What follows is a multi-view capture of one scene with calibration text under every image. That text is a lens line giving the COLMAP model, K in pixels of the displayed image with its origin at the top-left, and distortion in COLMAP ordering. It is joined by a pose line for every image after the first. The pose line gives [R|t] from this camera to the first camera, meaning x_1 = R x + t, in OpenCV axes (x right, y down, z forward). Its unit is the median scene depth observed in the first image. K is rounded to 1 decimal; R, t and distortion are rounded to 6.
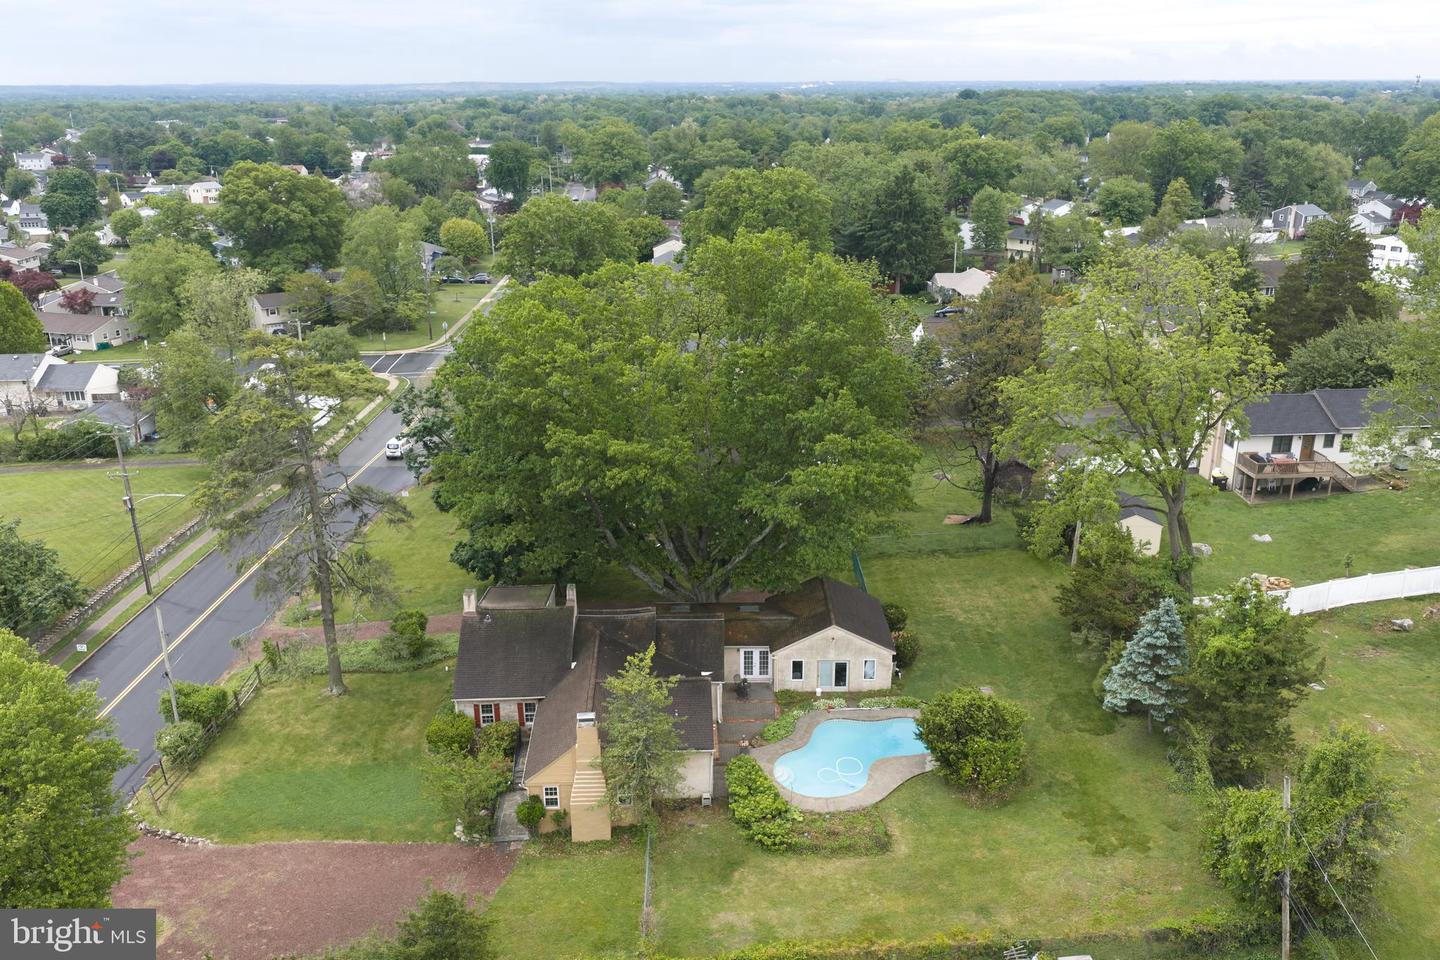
lens RADIAL K [[1178.5, 0, 720.0], [0, 1178.5, 480.0], [0, 0, 1]] dist [0.011748, -0.001120]
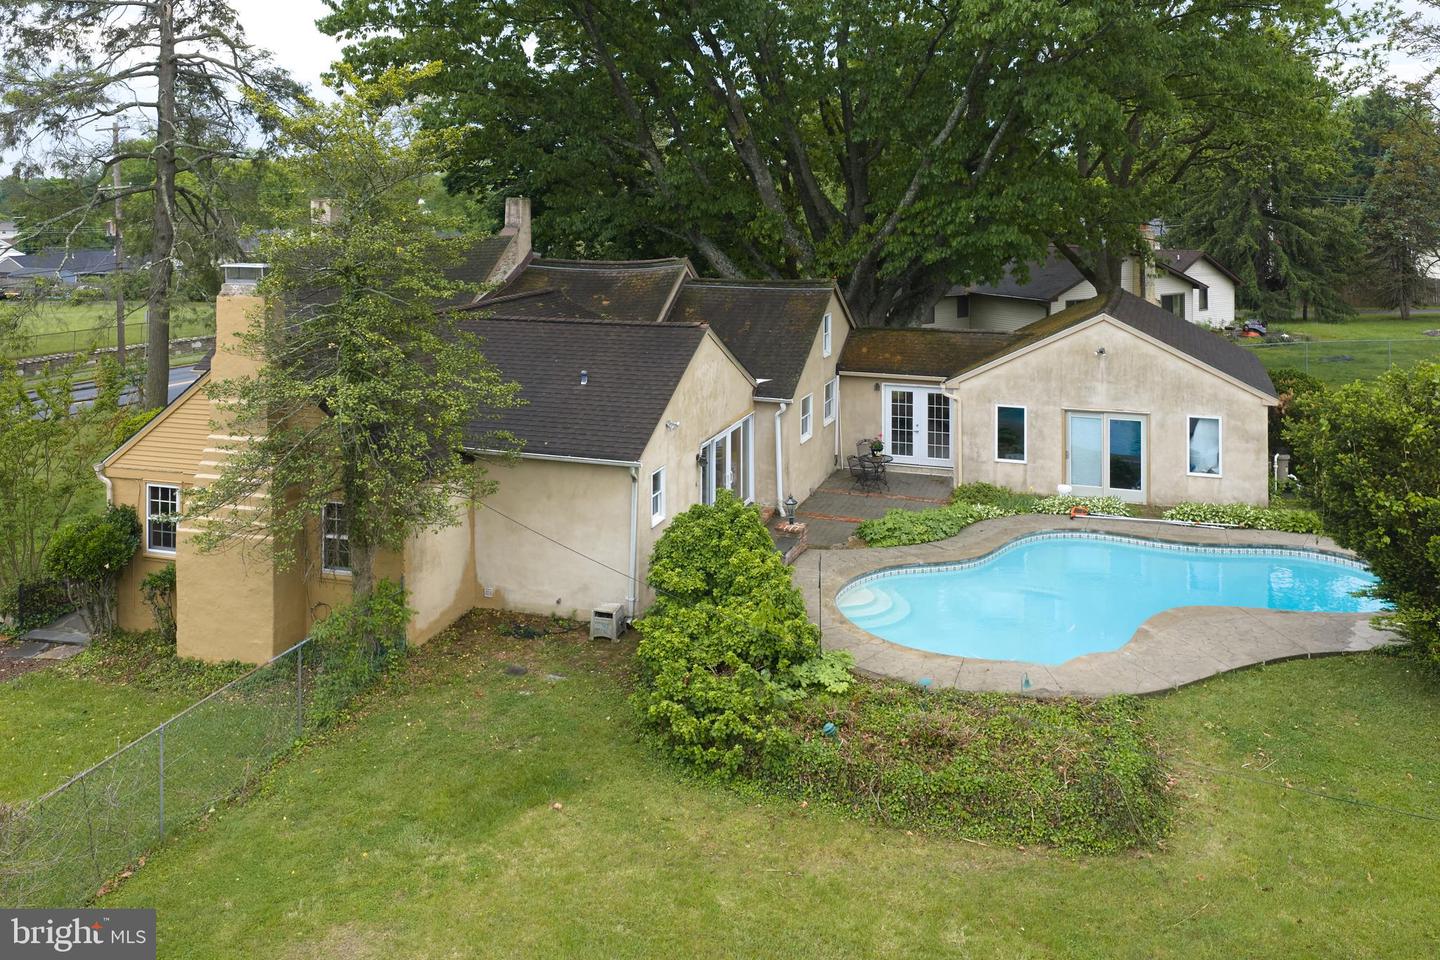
lens RADIAL K [[1252.4, 0, 715.7], [0, 1252.4, 189.0], [0, 0, 1]] dist [0.001744, -0.003564]
pose [[0.937576, 0.004555, -0.347752, 0.131861], [-0.112709, 0.949928, -0.291432, 0.240970], [0.329012, 0.312434, 0.891143, 0.622724]]
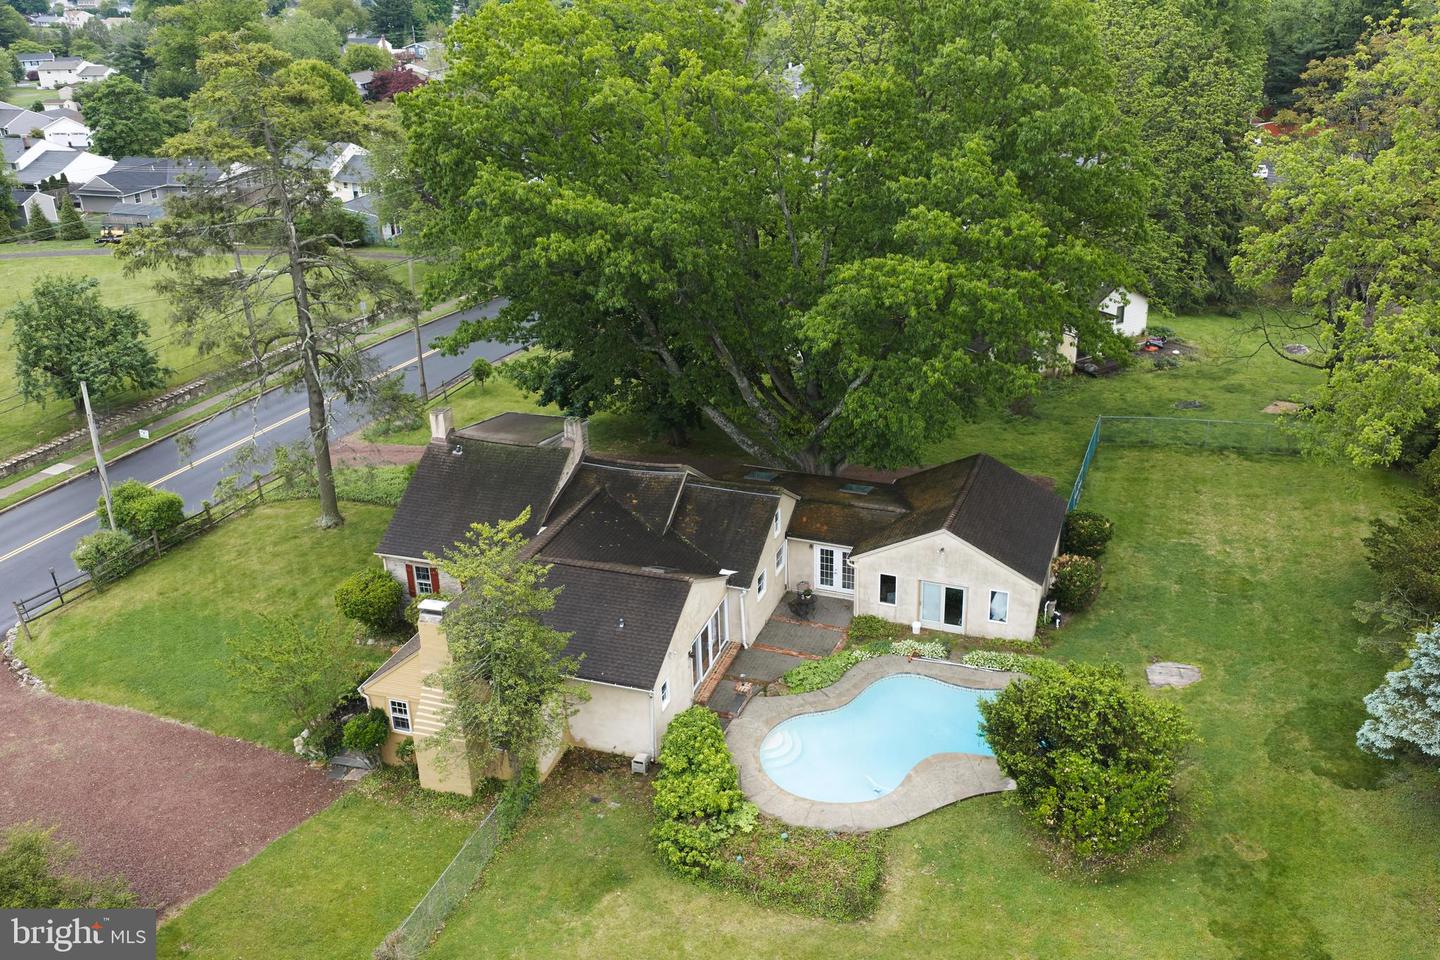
lens RADIAL K [[1229.2, 0, 778.5], [0, 1229.2, 440.0], [0, 0, 1]] dist [0.003325, -0.002327]
pose [[0.941921, 0.119588, -0.313822, 0.234509], [-0.097397, 0.991564, 0.085523, 0.030394], [0.321402, -0.049991, 0.945622, 0.379885]]
